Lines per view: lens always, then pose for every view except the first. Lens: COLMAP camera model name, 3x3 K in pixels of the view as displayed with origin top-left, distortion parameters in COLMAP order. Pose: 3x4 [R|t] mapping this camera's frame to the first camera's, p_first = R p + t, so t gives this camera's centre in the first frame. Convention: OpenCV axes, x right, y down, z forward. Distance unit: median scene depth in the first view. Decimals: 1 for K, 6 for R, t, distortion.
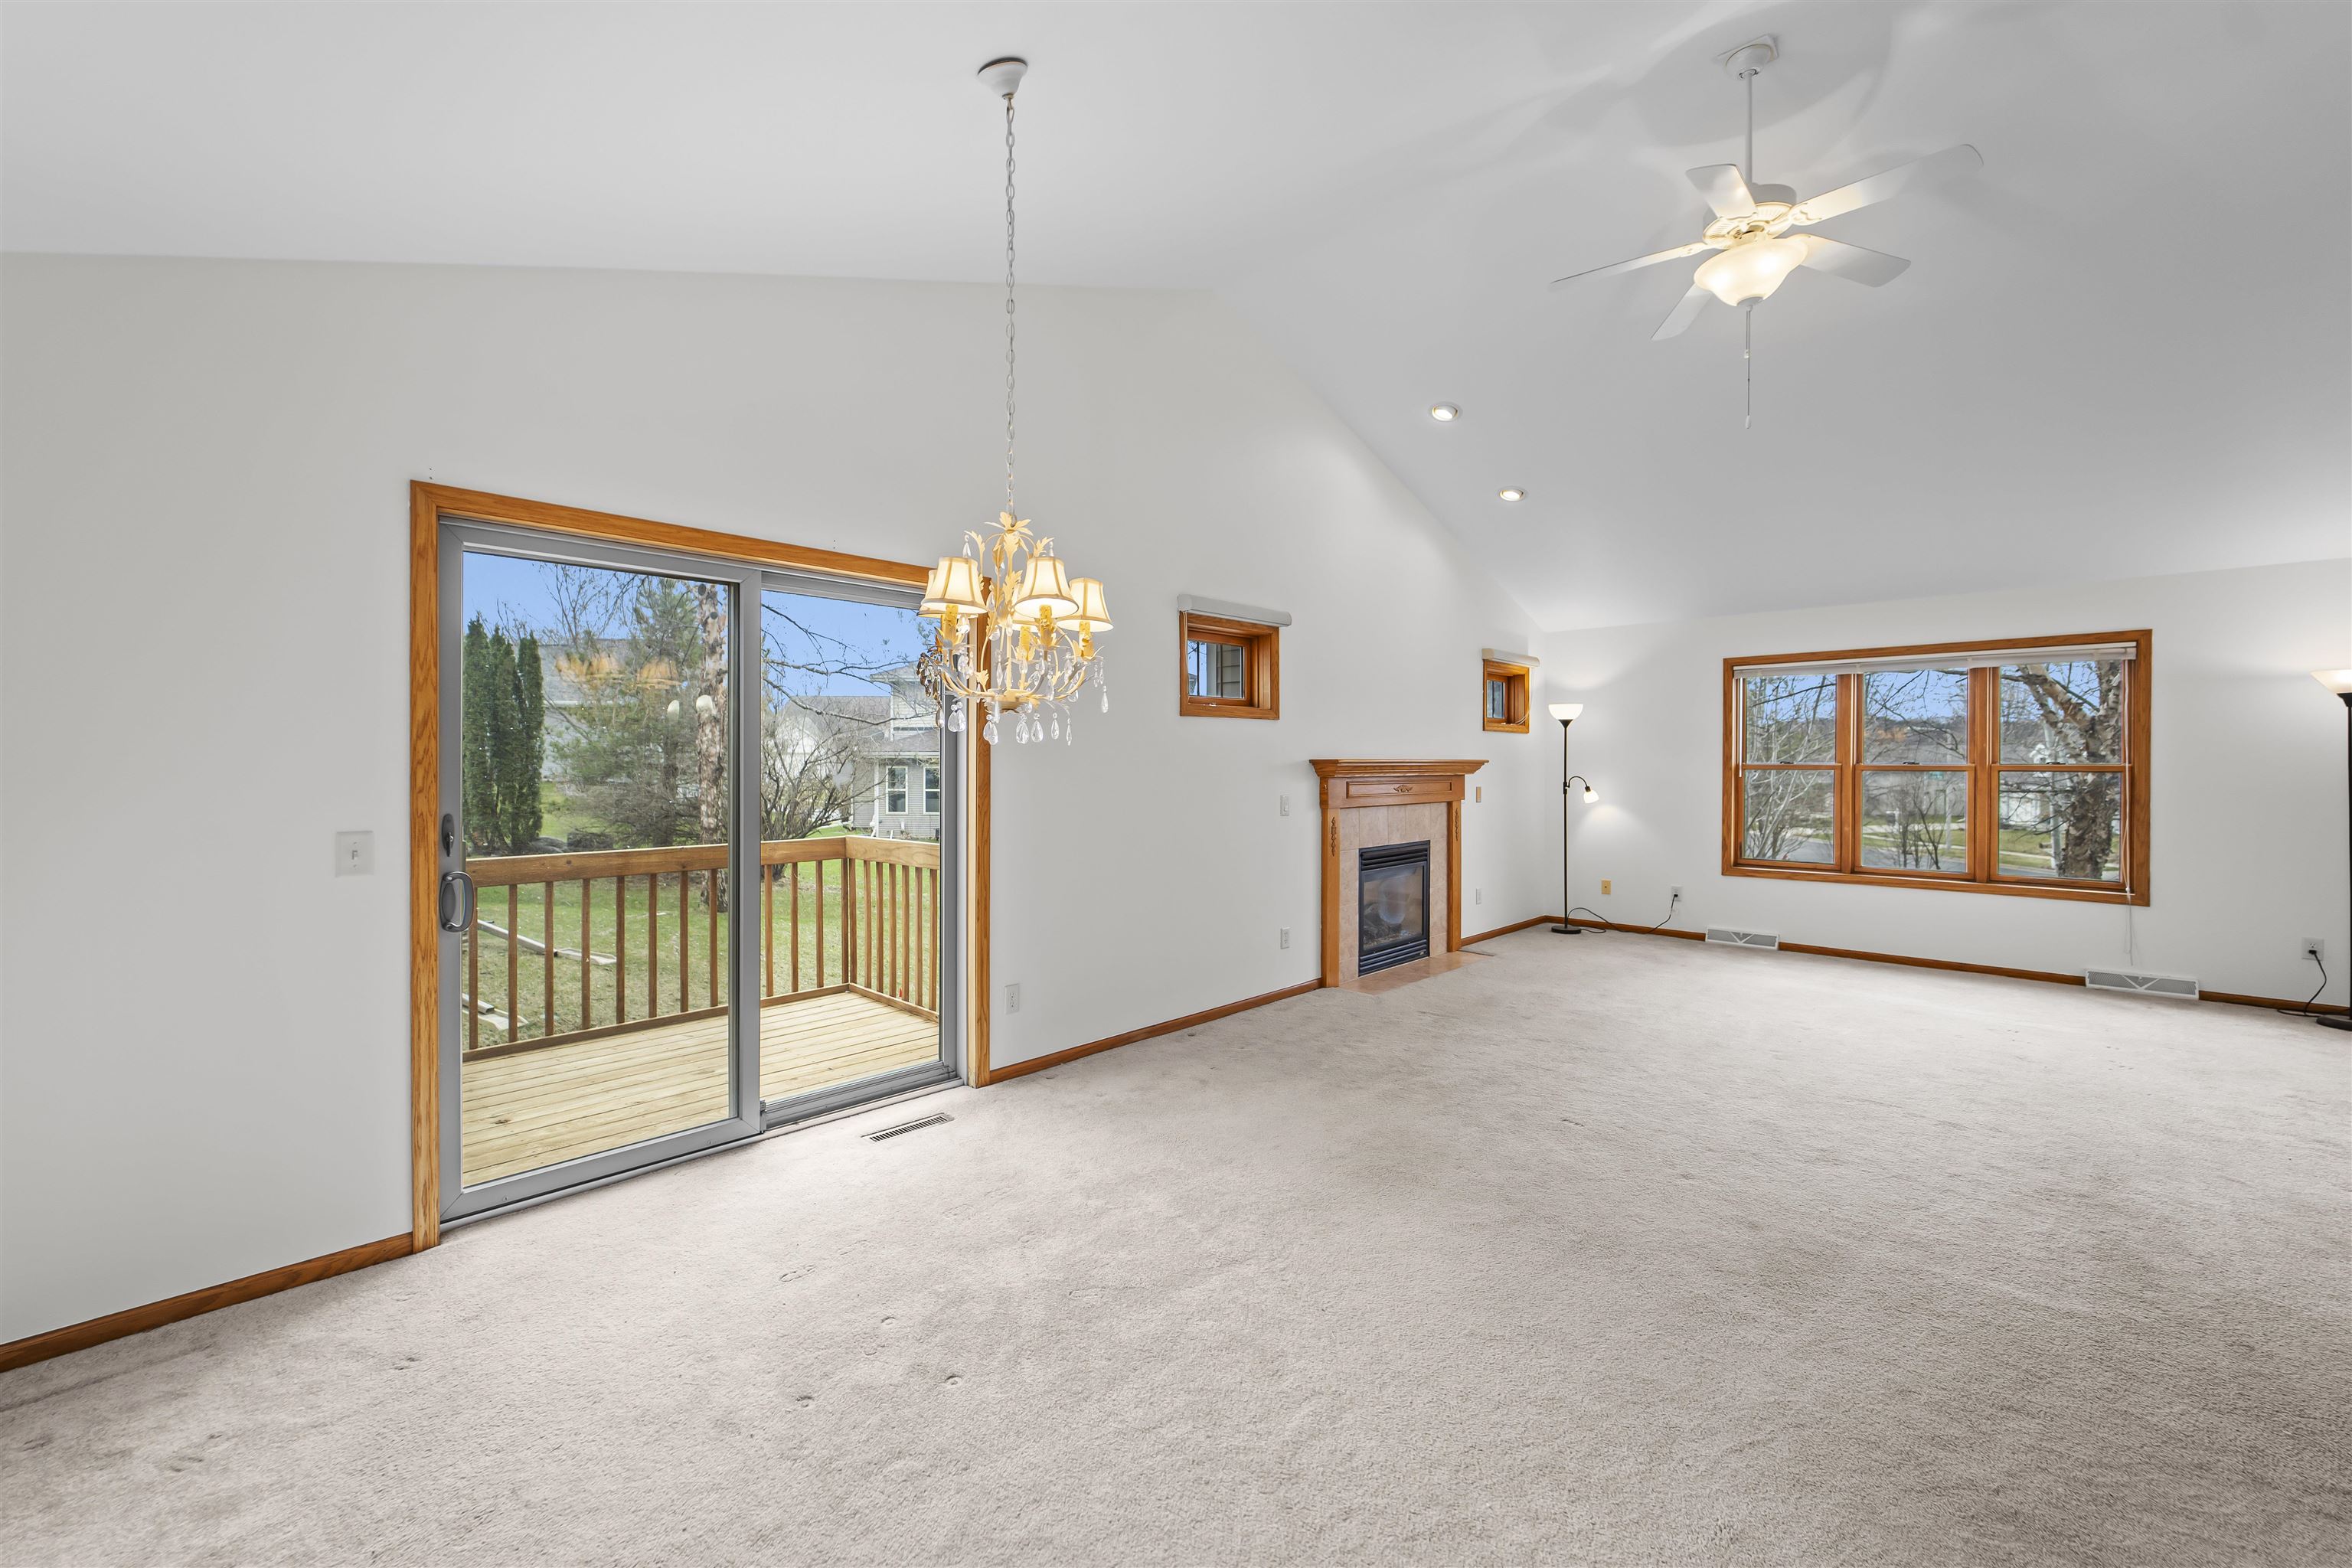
lens RADIAL K [[958.1, 0, 1167.3], [0, 958.1, 772.0], [0, 0, 1]] dist [0.001502, -0.000547]
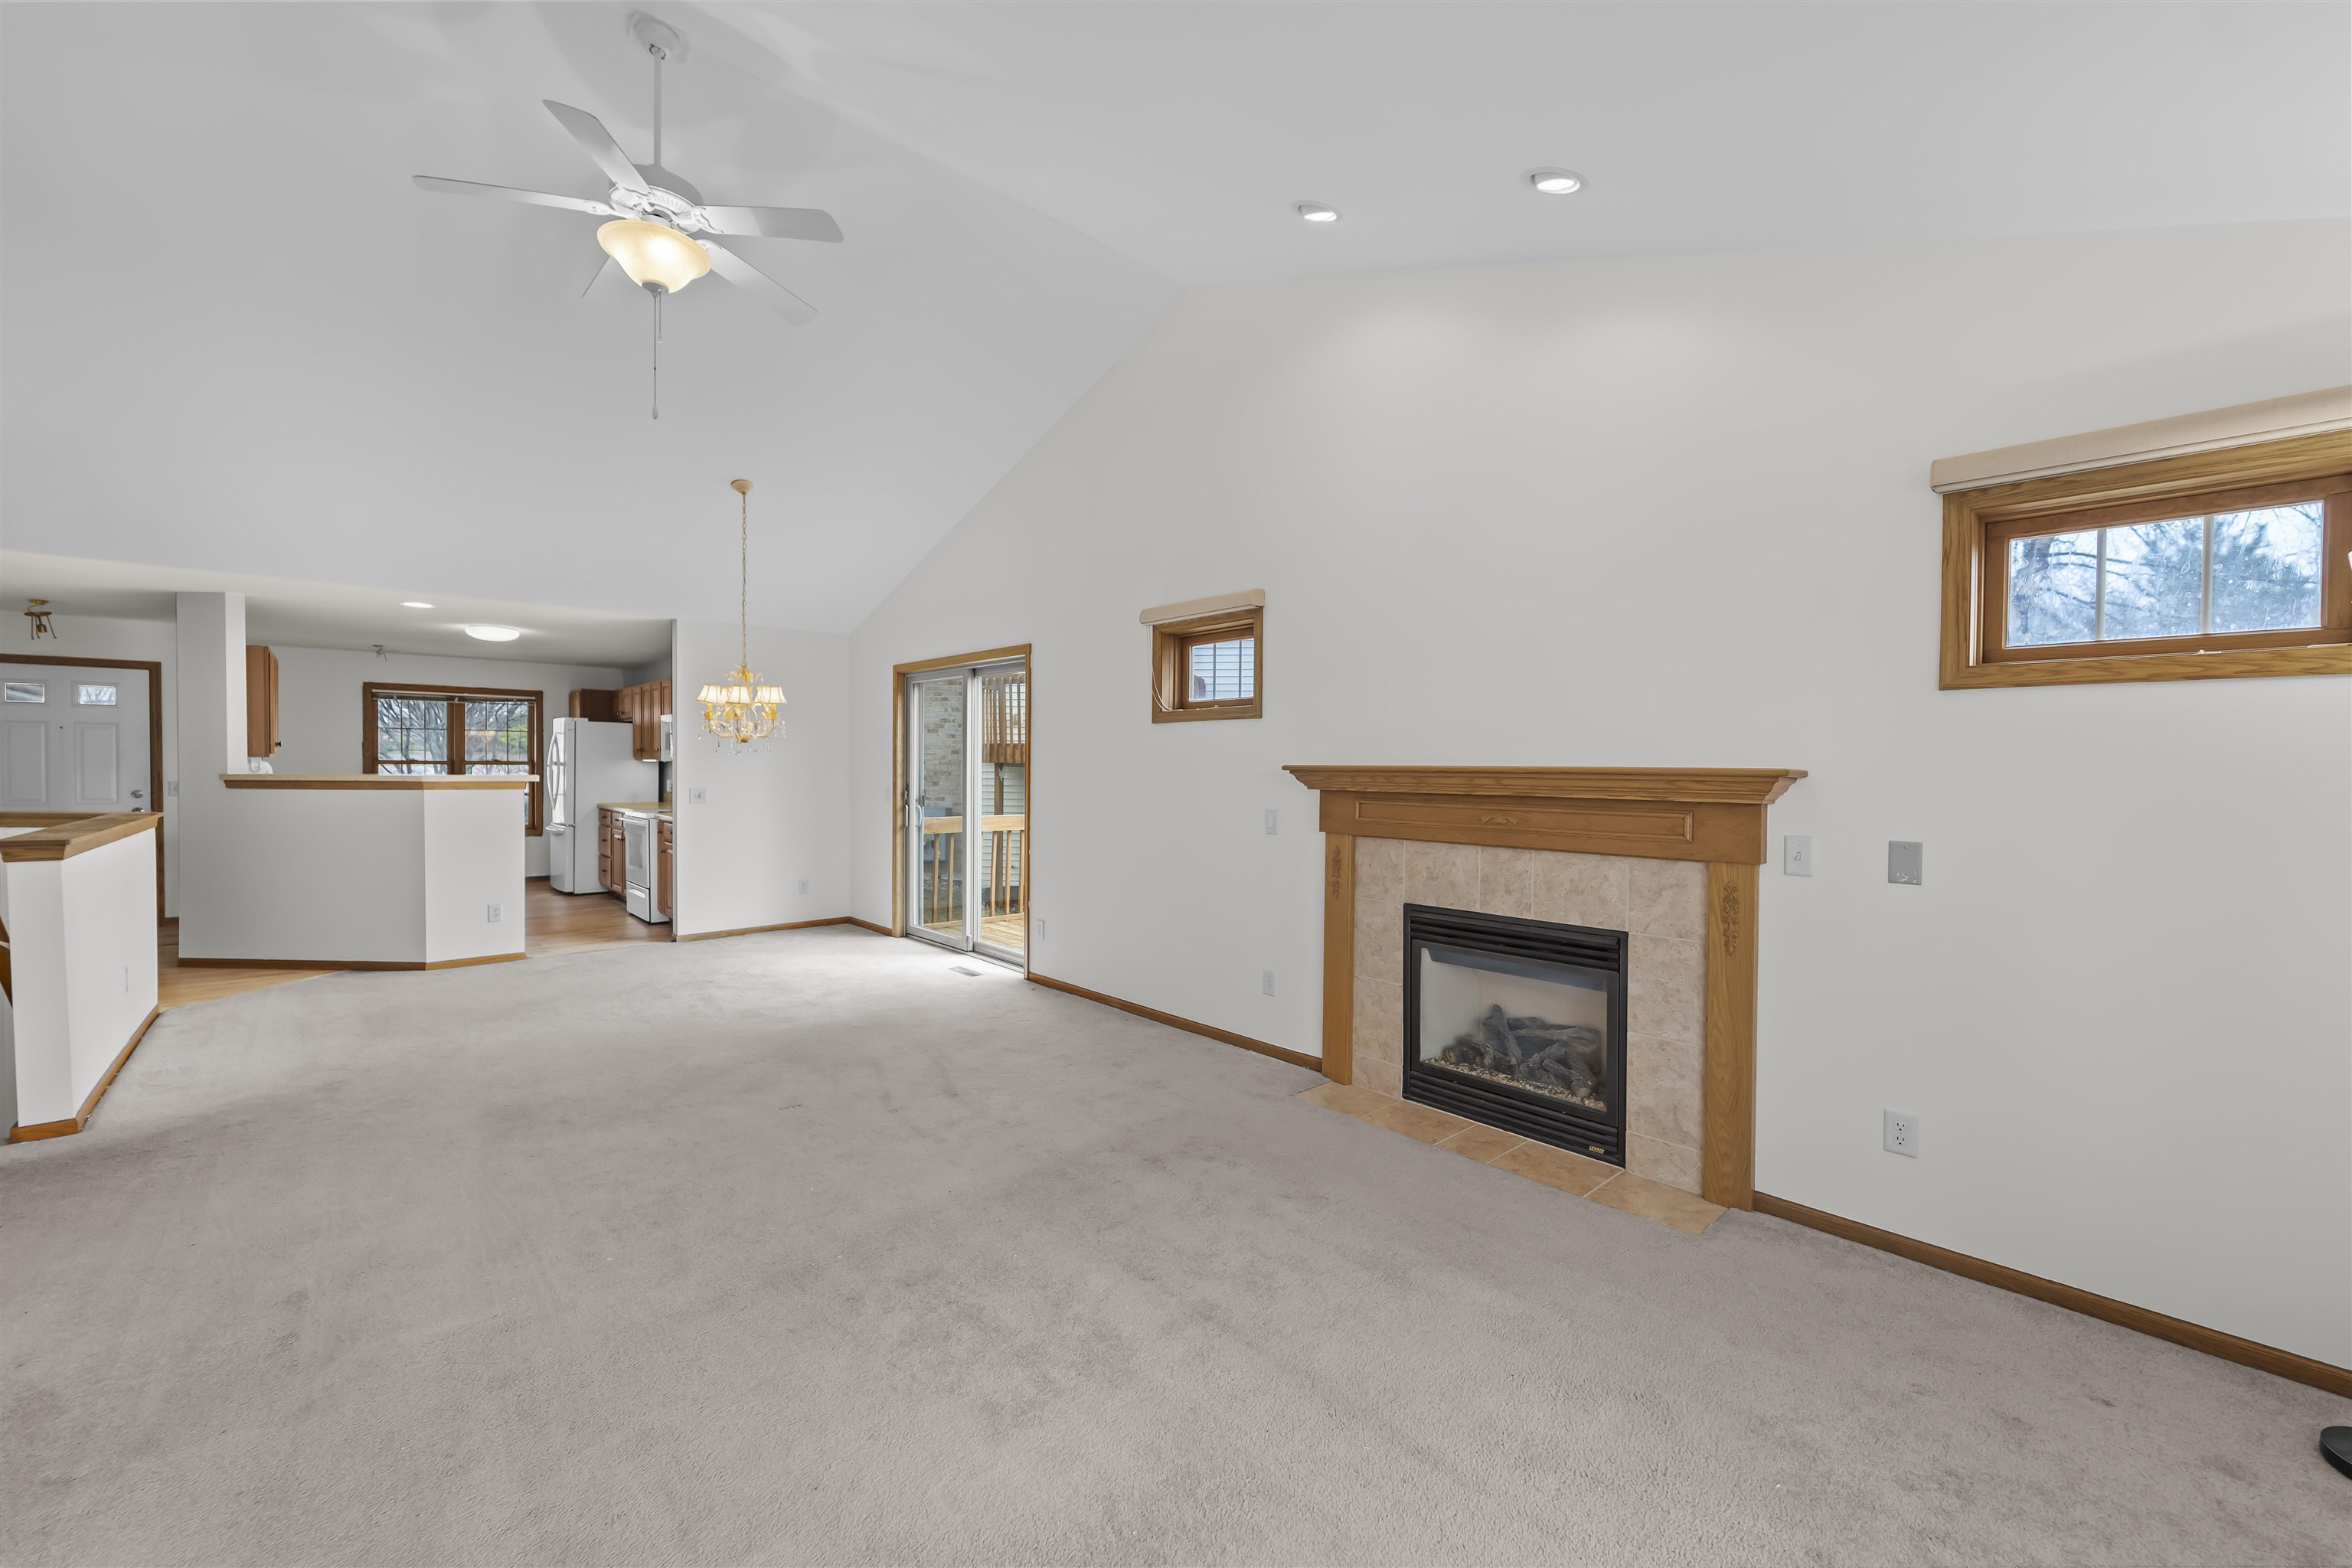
lens RADIAL K [[936.6, 0, 1175.1], [0, 936.6, 787.7], [0, 0, 1]] dist [-0.001843, -0.000109]
pose [[-0.063989, 0.022338, -0.997701, 0.841327], [-0.019902, 0.999522, 0.023655, -0.010141], [0.997752, 0.021370, -0.063514, 0.879016]]
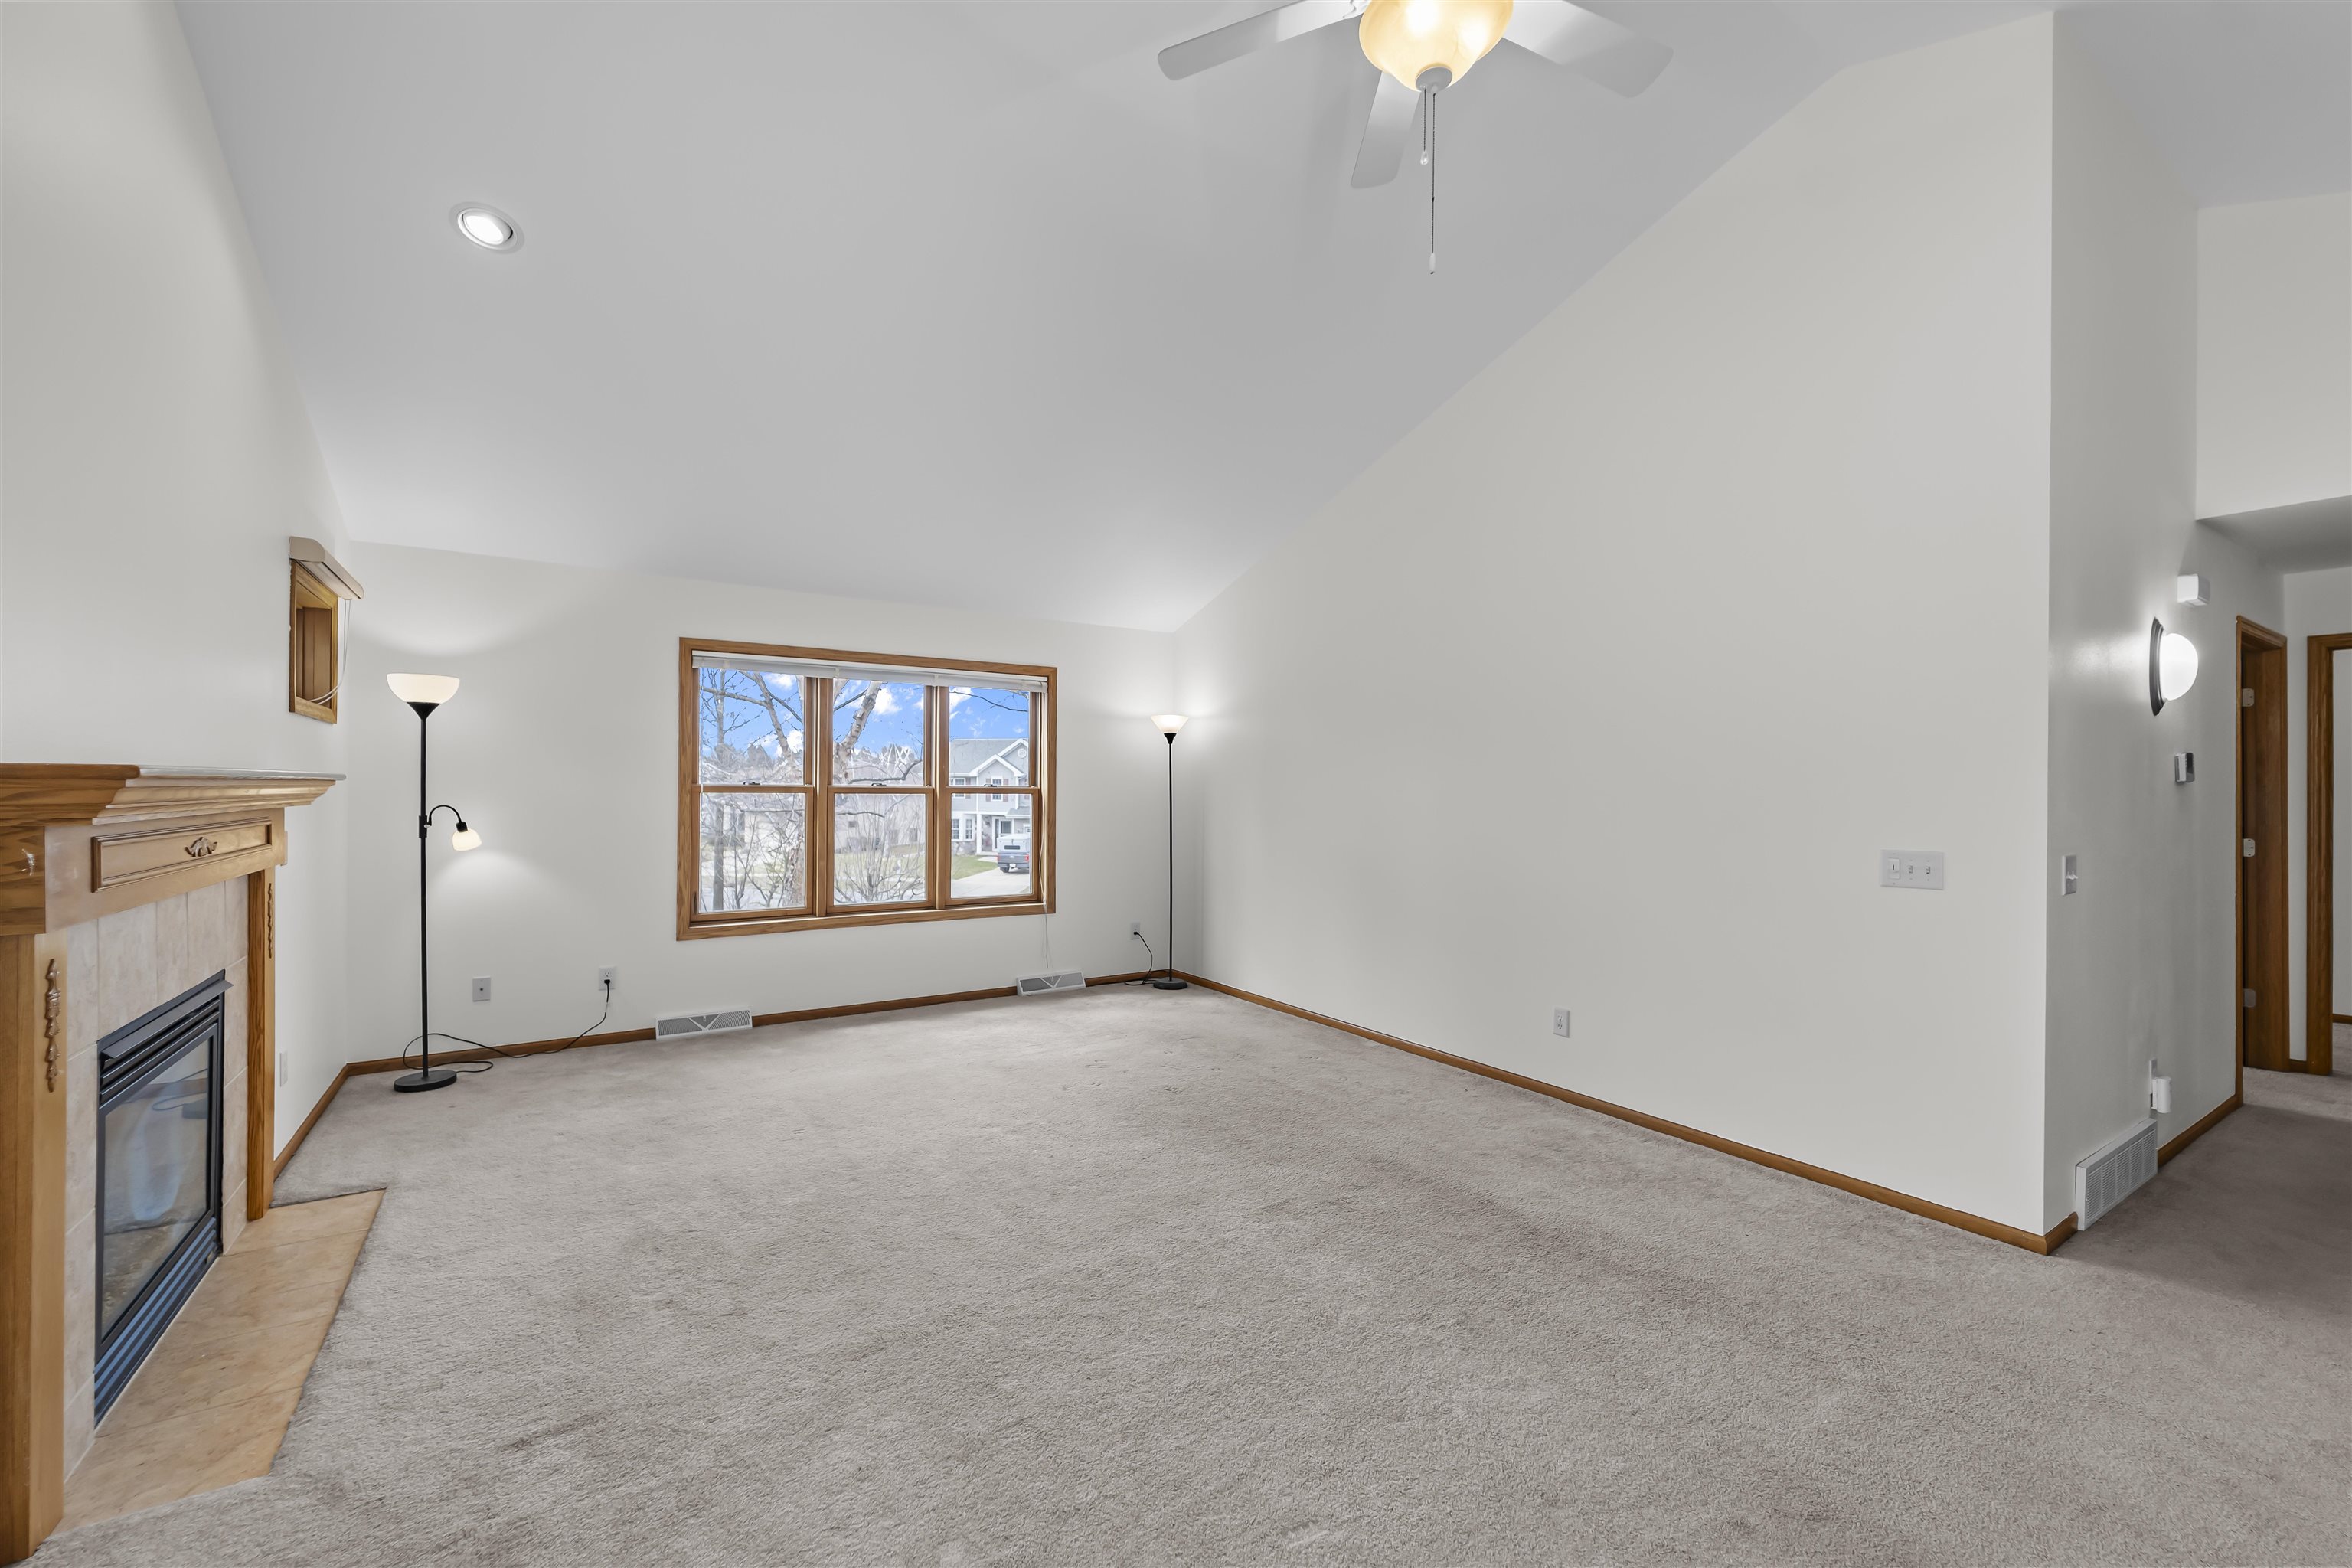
lens RADIAL K [[947.7, 0, 1170.2], [0, 947.7, 789.9], [0, 0, 1]] dist [0.001576, 0.000105]
pose [[0.225185, 0.000448, 0.974316, -0.030192], [0.005152, 0.999985, -0.001651, -0.001859], [-0.974302, 0.005391, 0.225179, 0.571058]]
